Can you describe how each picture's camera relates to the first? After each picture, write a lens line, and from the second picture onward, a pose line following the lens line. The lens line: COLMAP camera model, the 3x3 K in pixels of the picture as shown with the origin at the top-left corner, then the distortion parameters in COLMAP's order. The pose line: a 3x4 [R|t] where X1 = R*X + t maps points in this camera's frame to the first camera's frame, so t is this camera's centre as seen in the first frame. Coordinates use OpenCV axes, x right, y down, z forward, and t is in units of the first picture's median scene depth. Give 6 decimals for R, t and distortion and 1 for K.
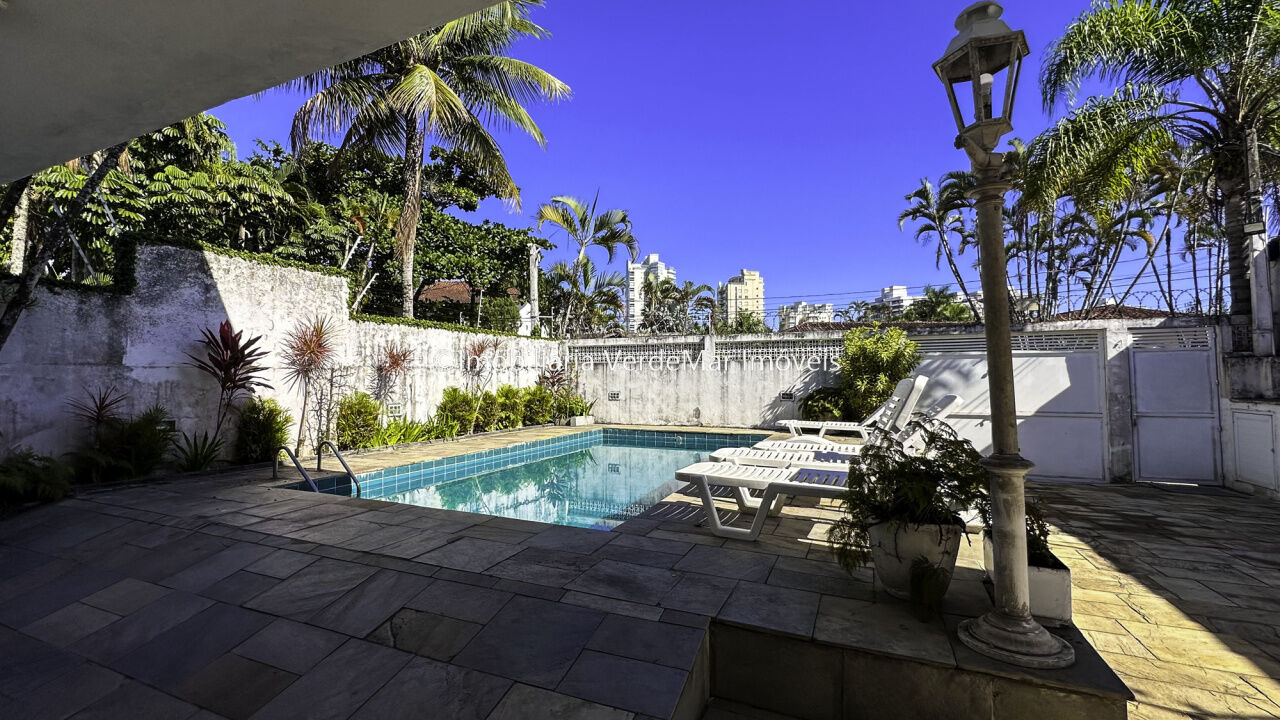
lens RADIAL K [[545.1, 0, 602.3], [0, 545.1, 361.4], [0, 0, 1]] dist [0.000267, -0.000228]
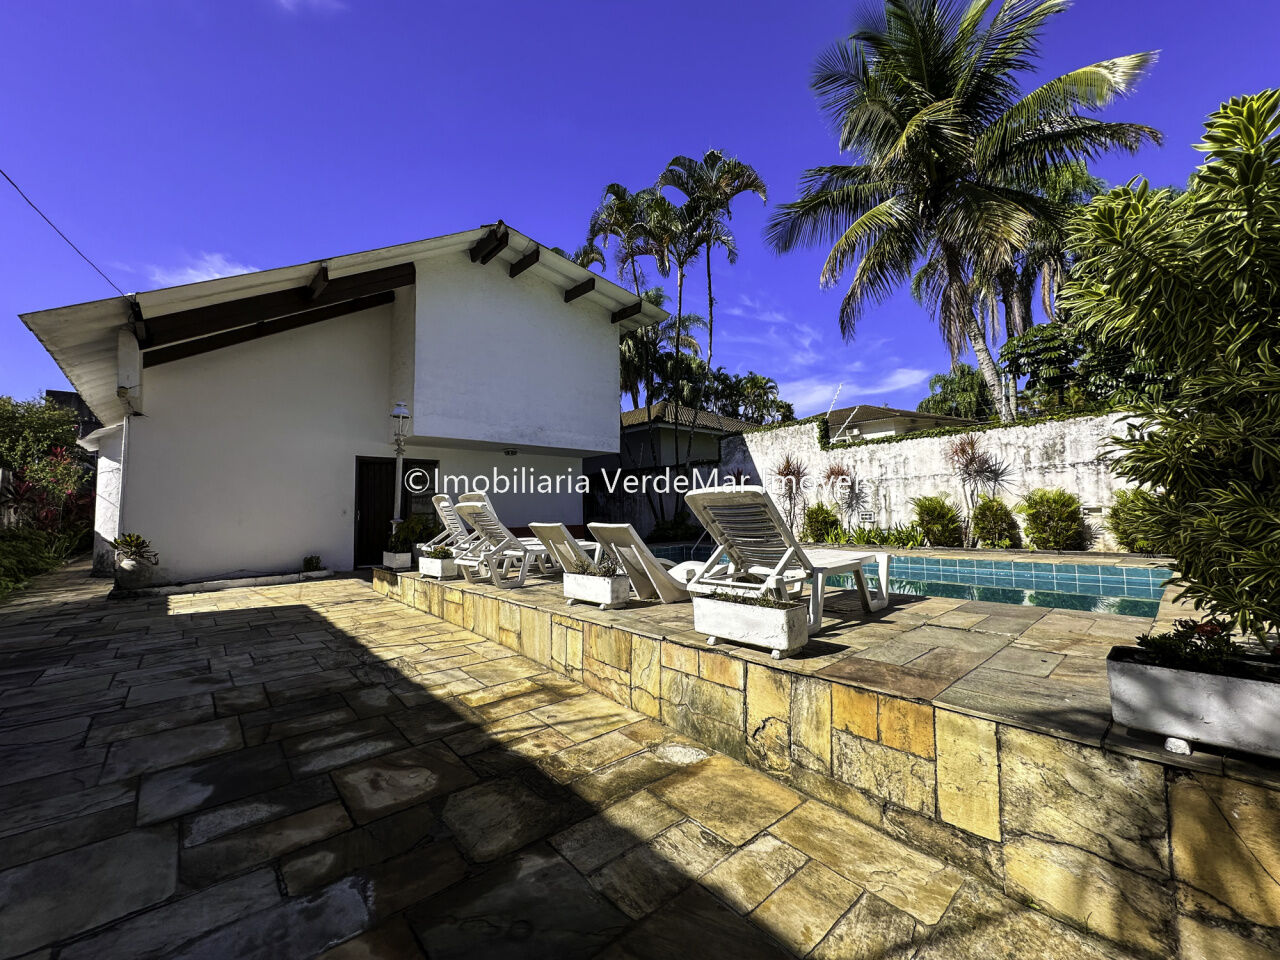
lens RADIAL K [[510.9, 0, 640.0], [0, 510.9, 480.0], [0, 0, 1]] dist [-0.009130, 0.002615]
pose [[-0.384547, -0.049995, -0.921751, 0.635853], [0.055201, 0.995500, -0.077024, 0.050937], [0.921454, -0.080501, -0.380056, 0.738976]]
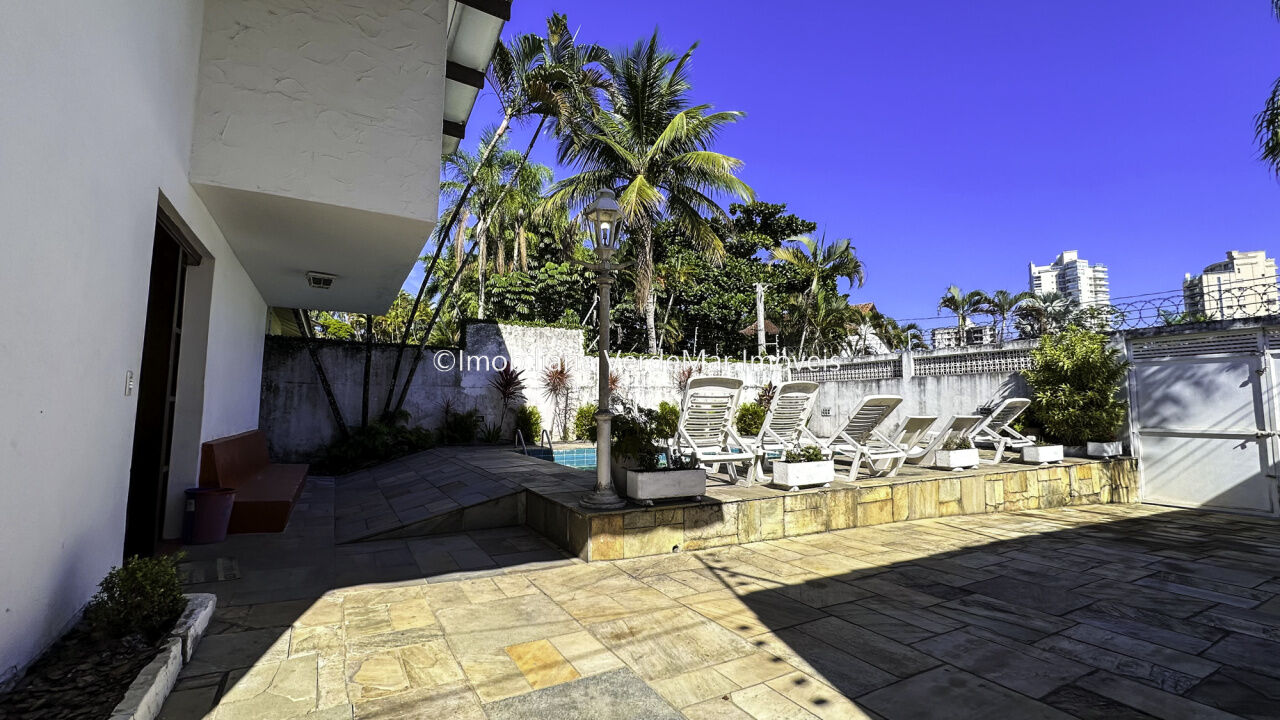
lens RADIAL K [[532.8, 0, 640.0], [0, 532.8, 360.0], [0, 0, 1]] dist [-0.000698, 0.000129]
pose [[0.818399, -0.049366, -0.572526, 0.368765], [0.017648, 0.997992, -0.060826, 0.019627], [0.574380, 0.039676, 0.817627, -0.101582]]
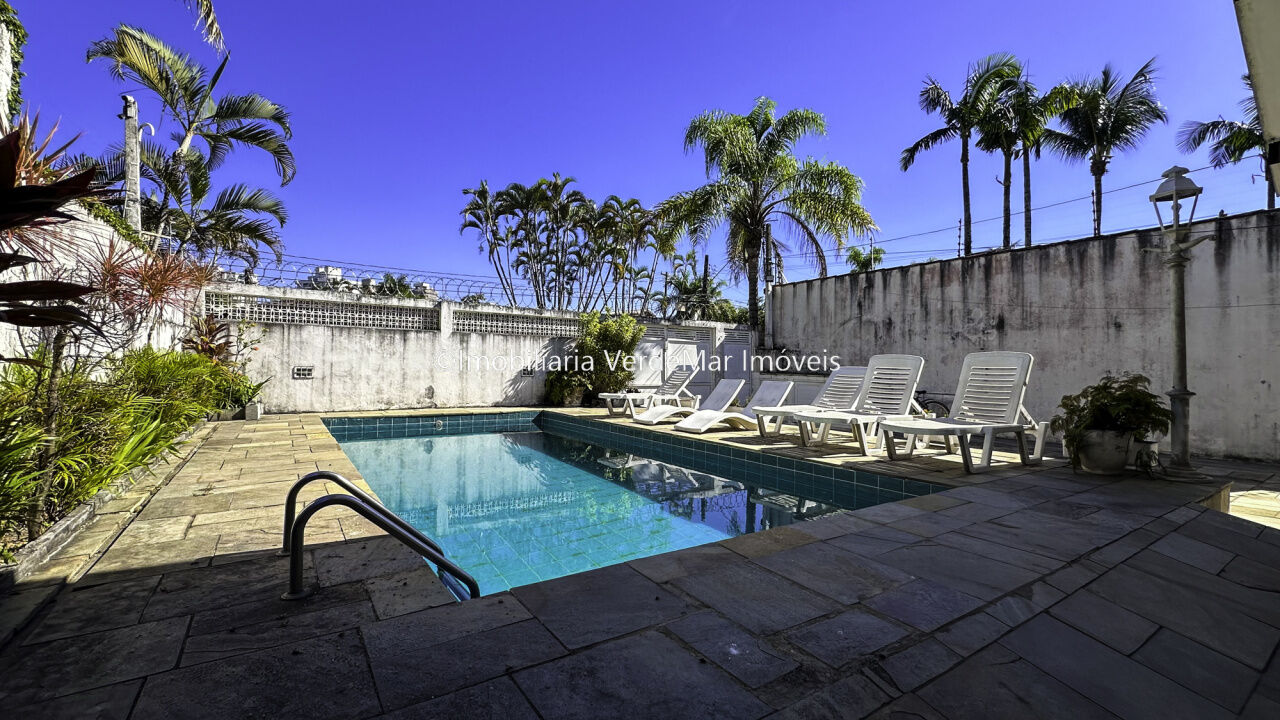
lens RADIAL K [[532.8, 0, 640.0], [0, 532.8, 360.0], [0, 0, 1]] dist [-0.000698, 0.000129]
pose [[0.513072, 0.019926, 0.858114, -0.376229], [-0.046401, 0.998913, 0.004548, 0.027023], [-0.857090, -0.042151, 0.513439, 0.314362]]
